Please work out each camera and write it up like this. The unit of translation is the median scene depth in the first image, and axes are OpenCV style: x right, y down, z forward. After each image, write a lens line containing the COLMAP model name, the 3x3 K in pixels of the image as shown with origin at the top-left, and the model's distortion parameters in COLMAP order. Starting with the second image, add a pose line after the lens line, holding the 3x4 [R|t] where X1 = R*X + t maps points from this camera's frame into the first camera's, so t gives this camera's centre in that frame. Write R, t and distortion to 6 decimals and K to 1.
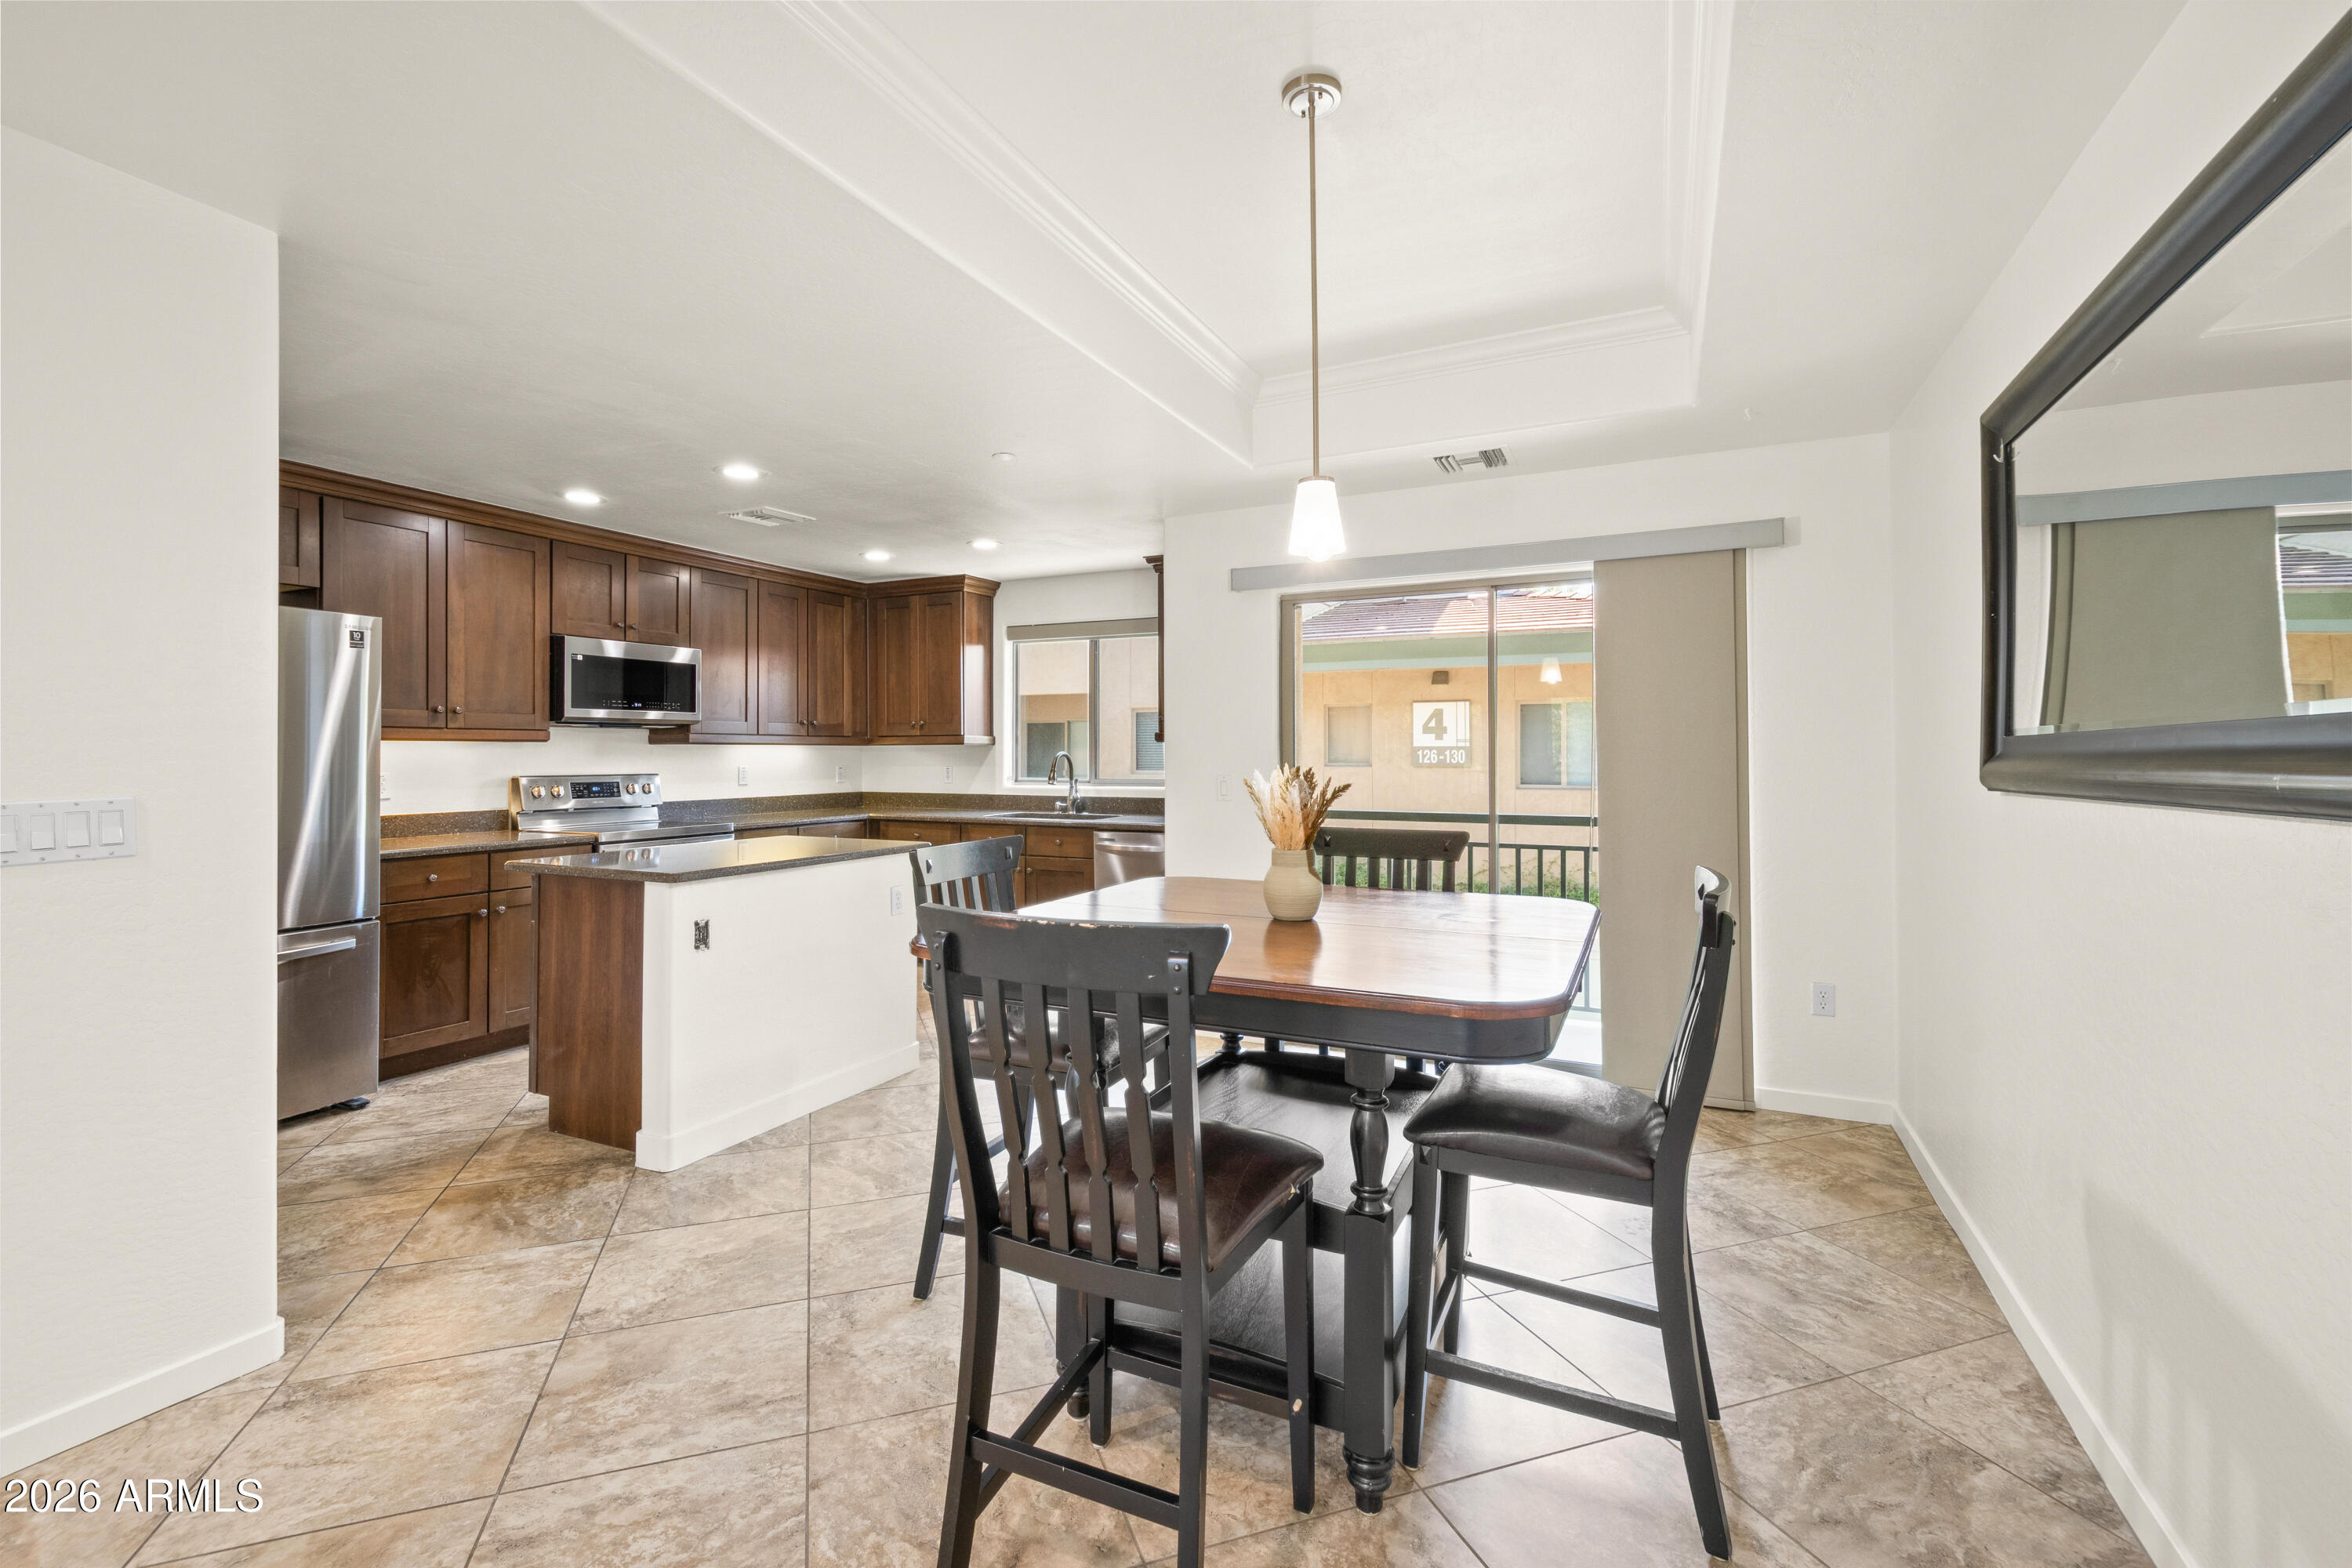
lens RADIAL K [[1027.1, 0, 1167.8], [0, 1027.1, 739.8], [0, 0, 1]] dist [0.005944, -0.000442]
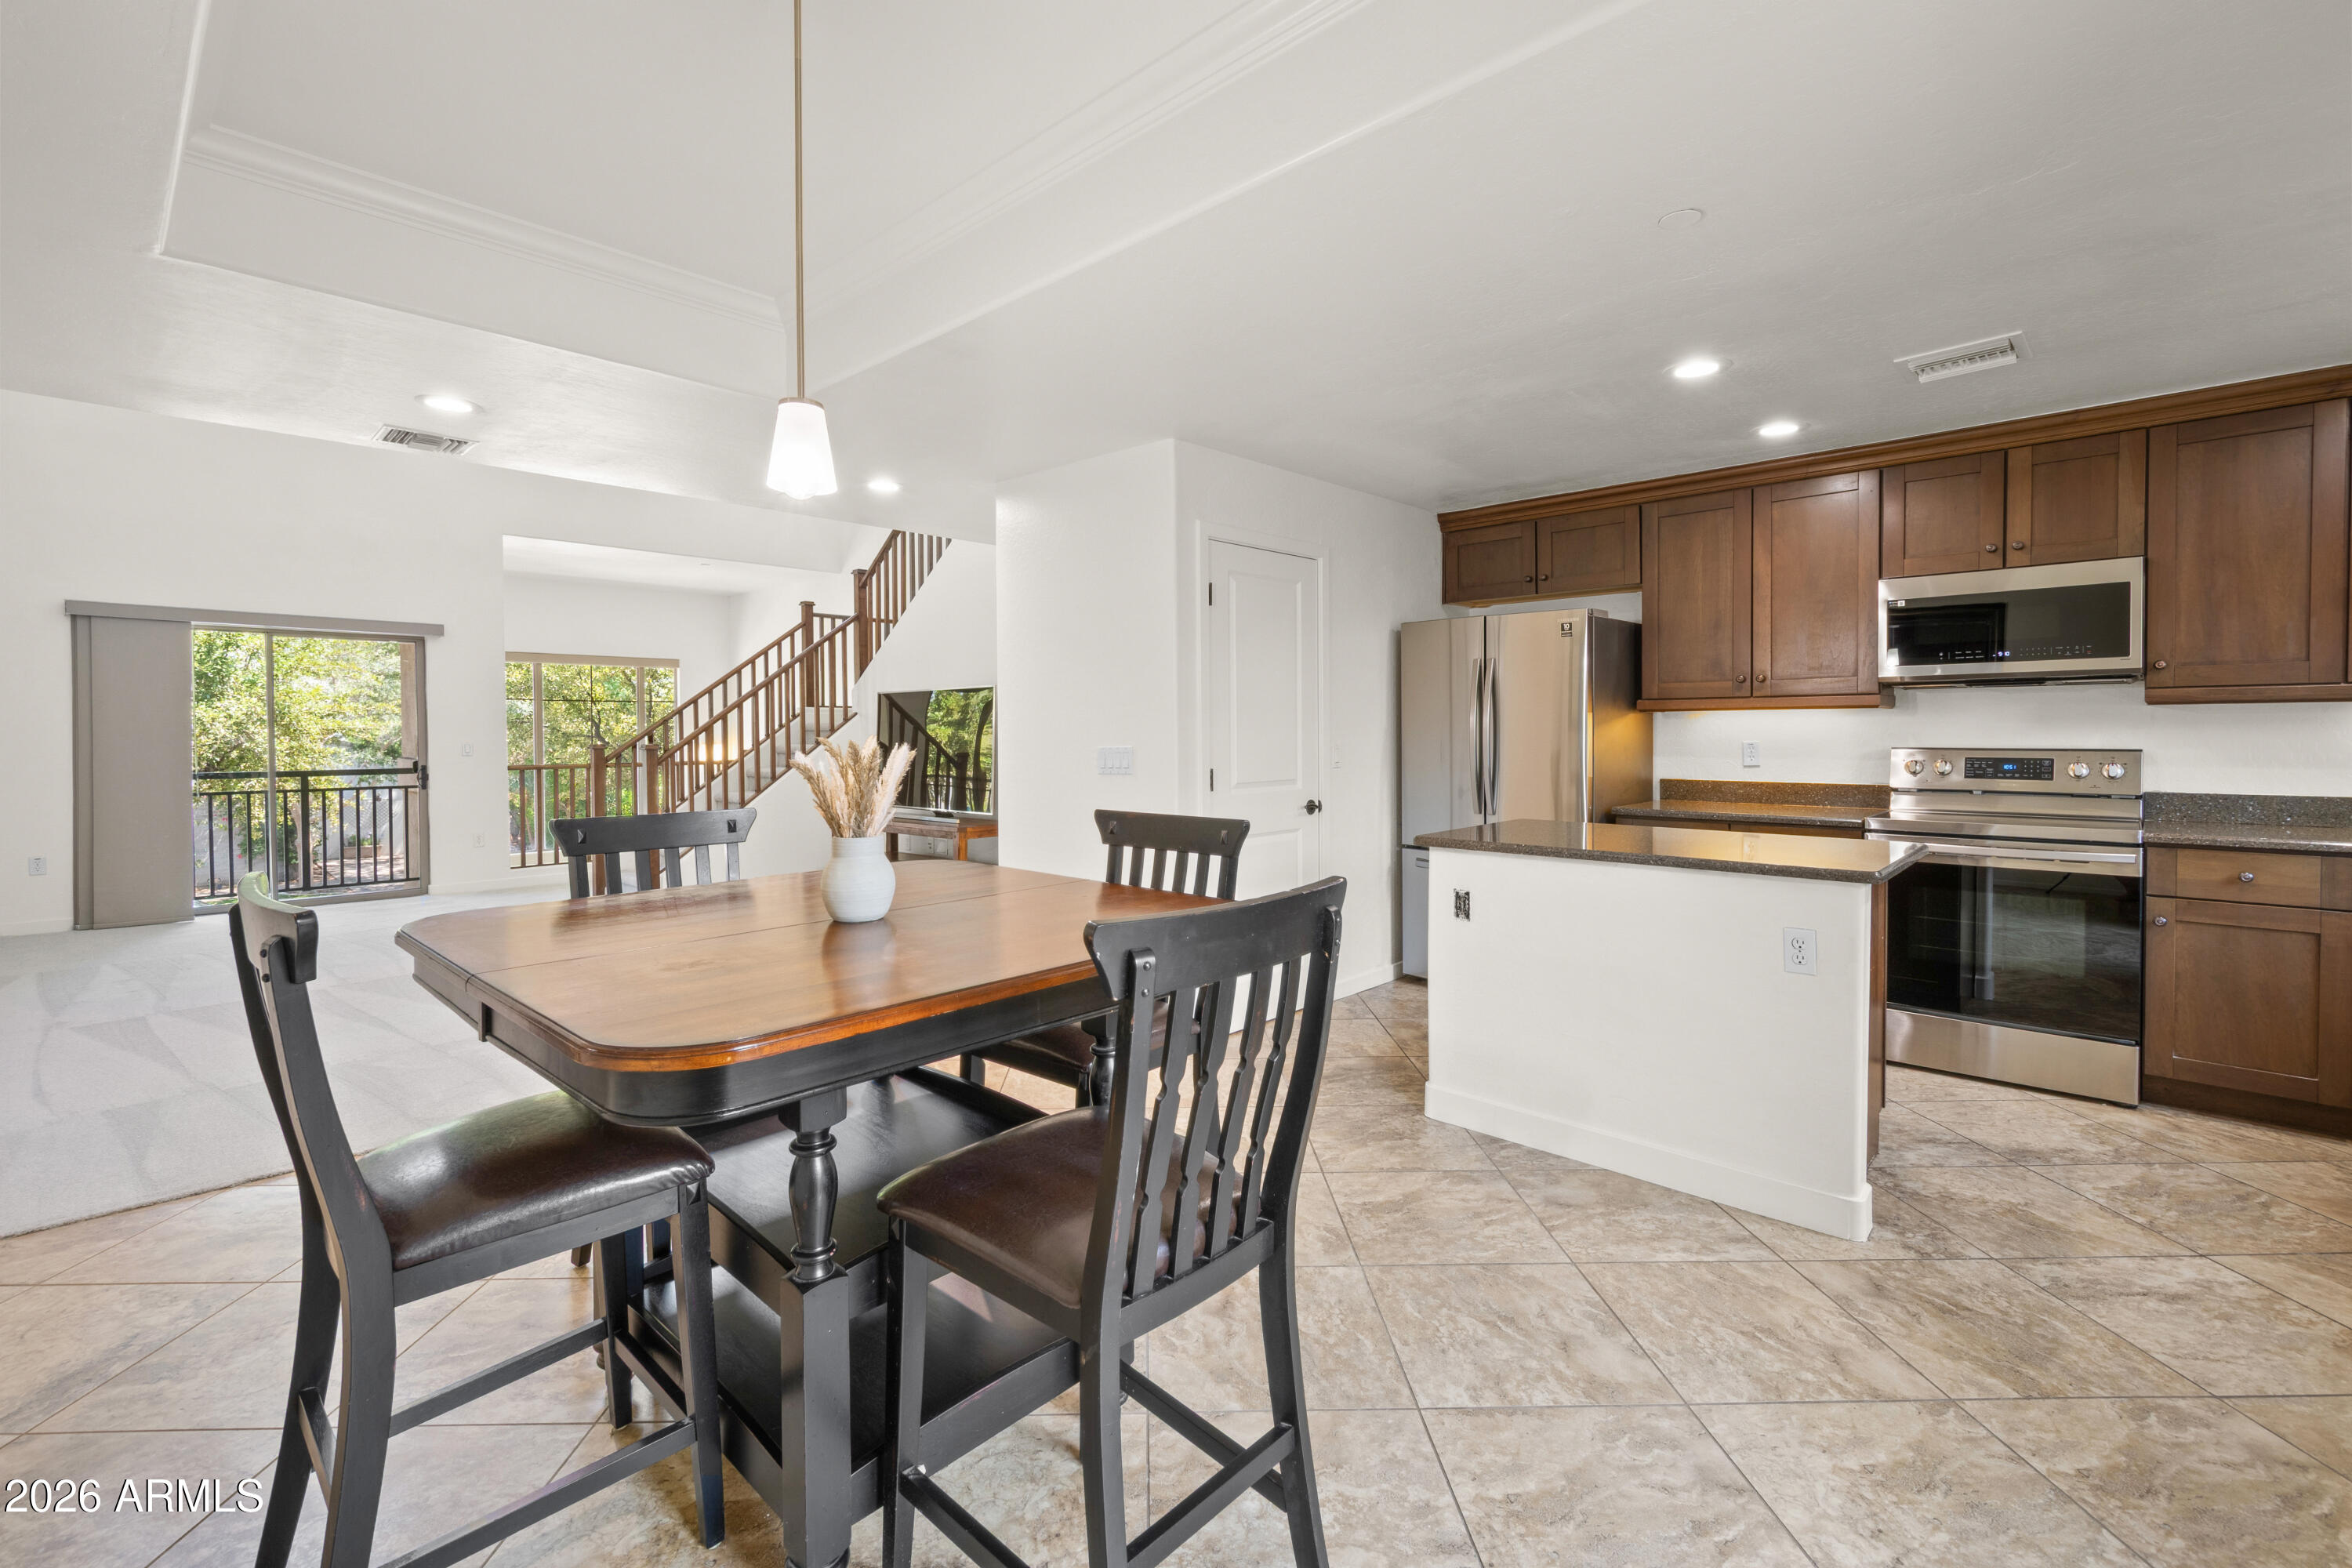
lens RADIAL K [[1027.1, 0, 1165.0], [0, 1027.1, 743.2], [0, 0, 1]] dist [0.005944, -0.000442]
pose [[-0.308559, 0.016534, -0.951061, 0.336022], [0.017981, 0.999772, 0.011547, 0.009450], [0.951035, -0.013539, -0.308786, 0.600220]]
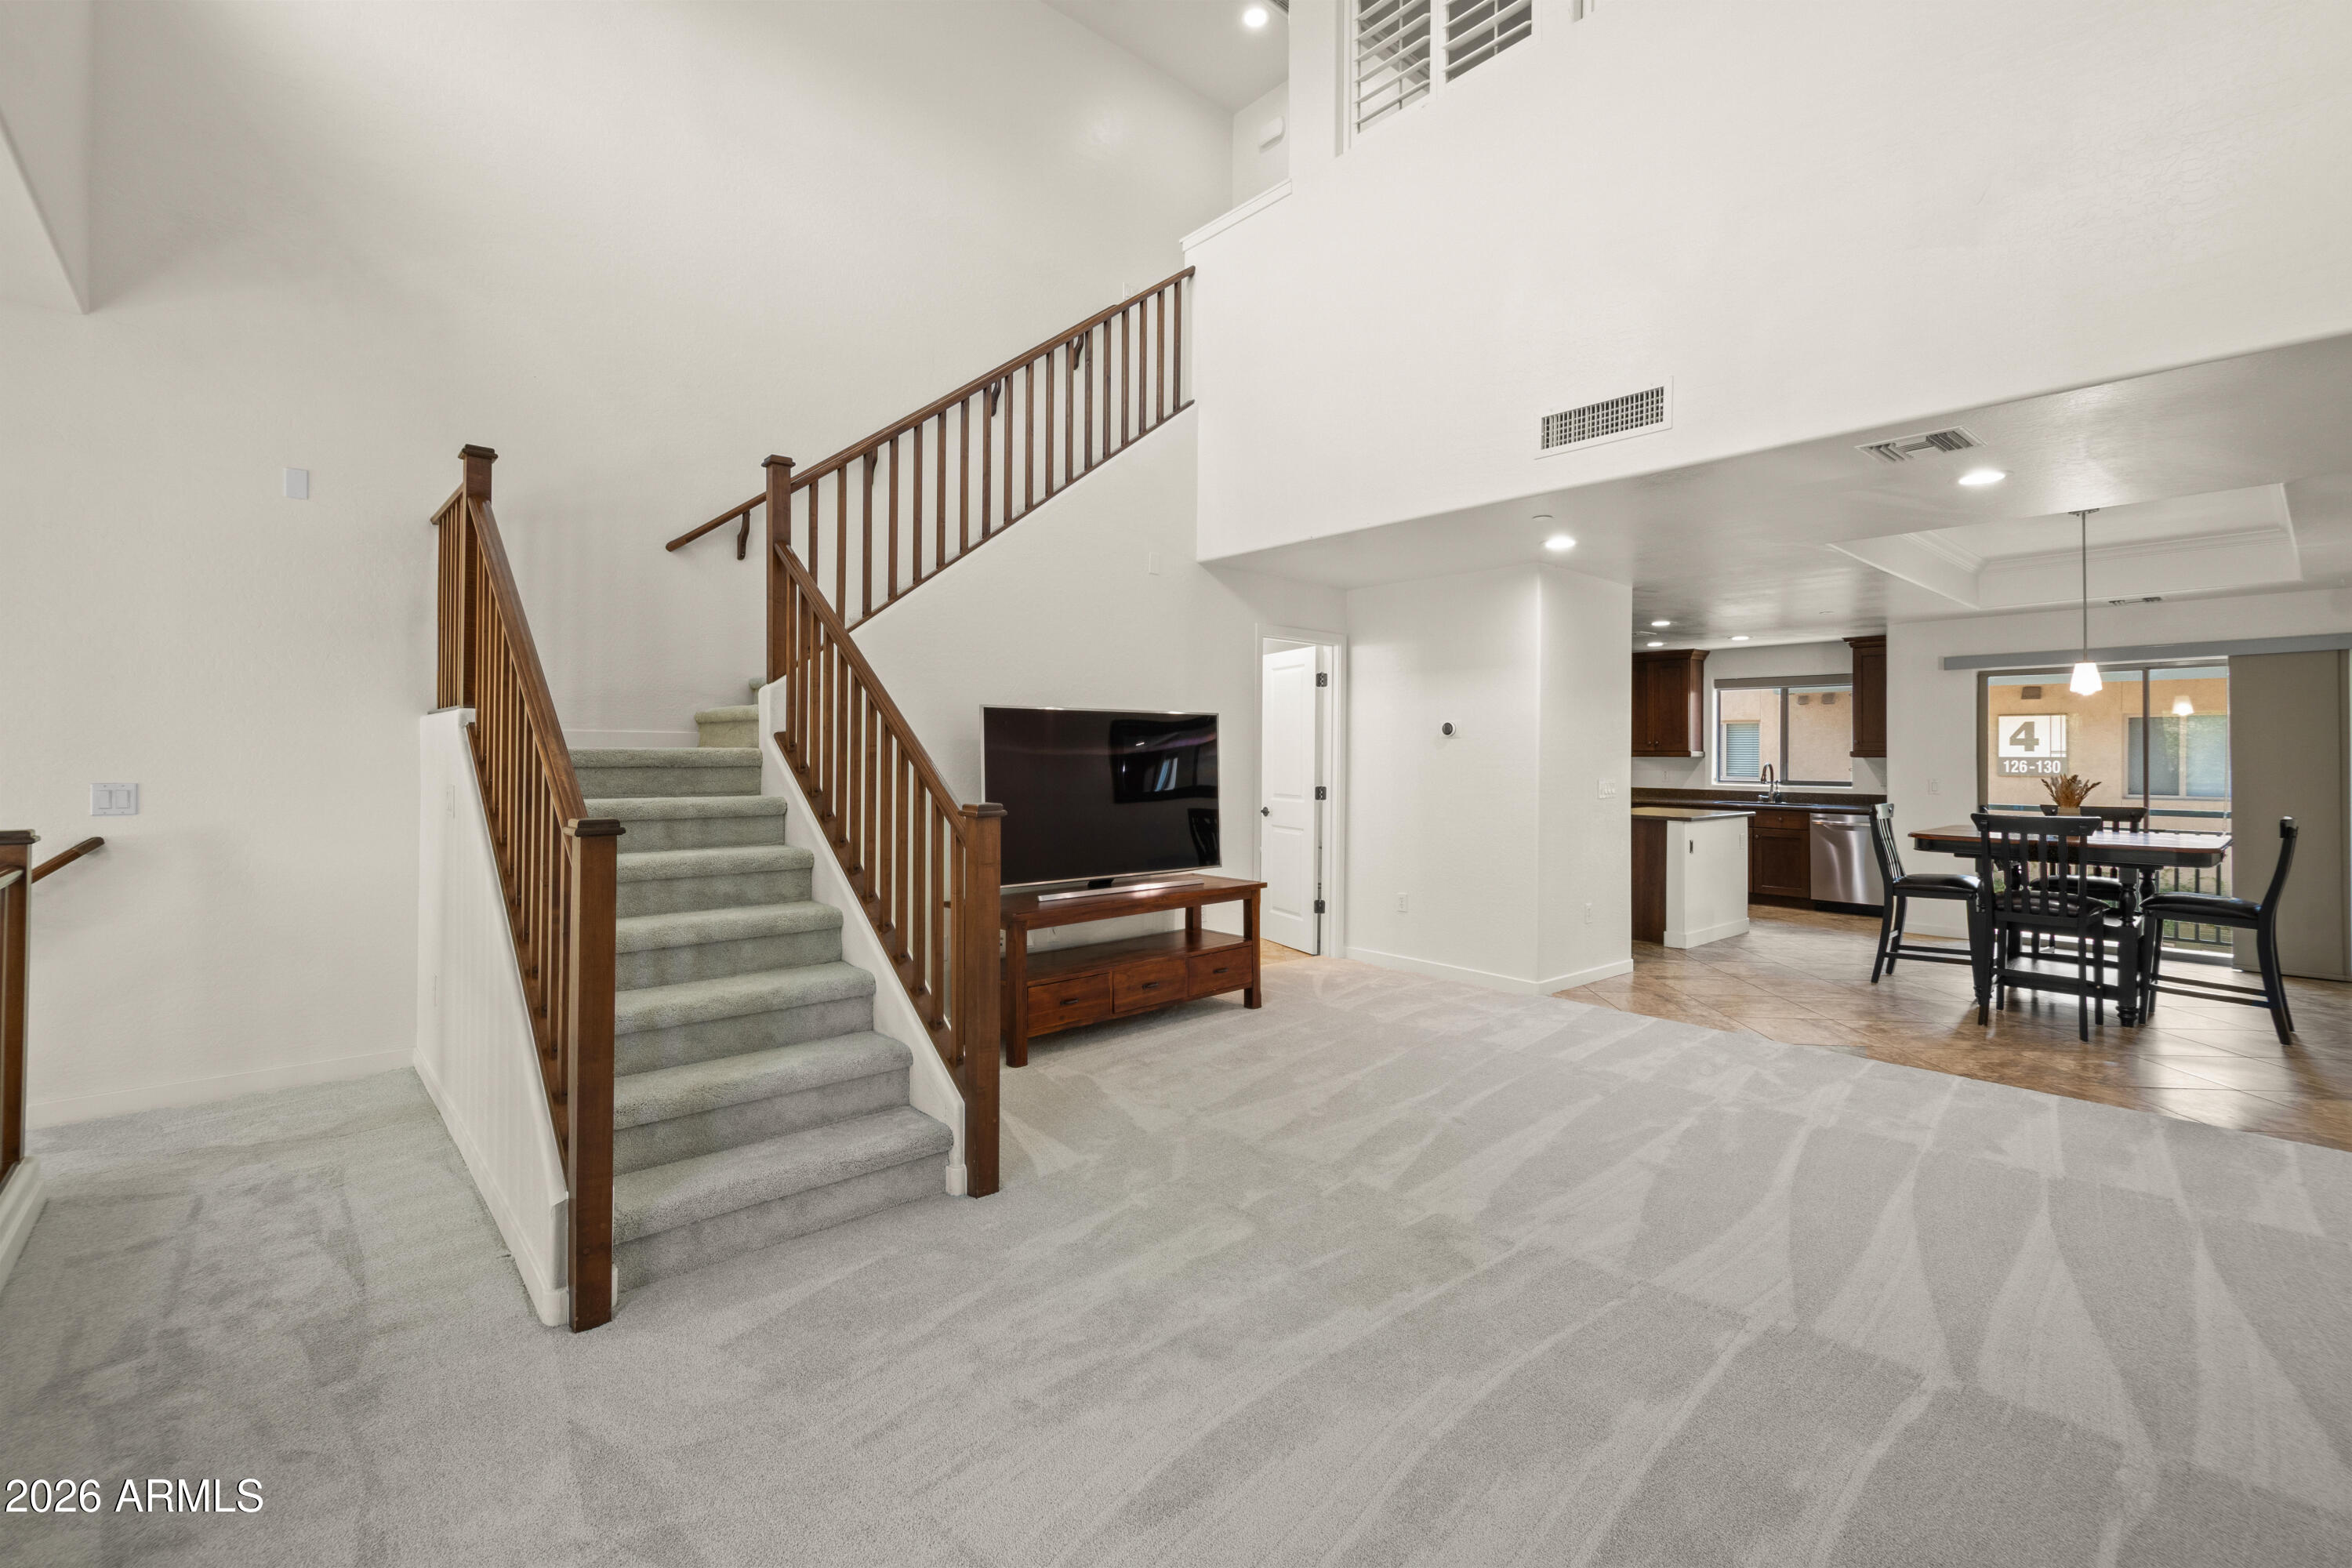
lens RADIAL K [[1027.1, 0, 1169.1], [0, 1027.1, 753.4], [0, 0, 1]] dist [0.005944, -0.000442]
pose [[0.921415, 0.005071, -0.388547, -0.364166], [-0.001208, 0.999947, 0.010185, -0.018470], [0.388578, -0.008916, 0.921373, -0.853507]]
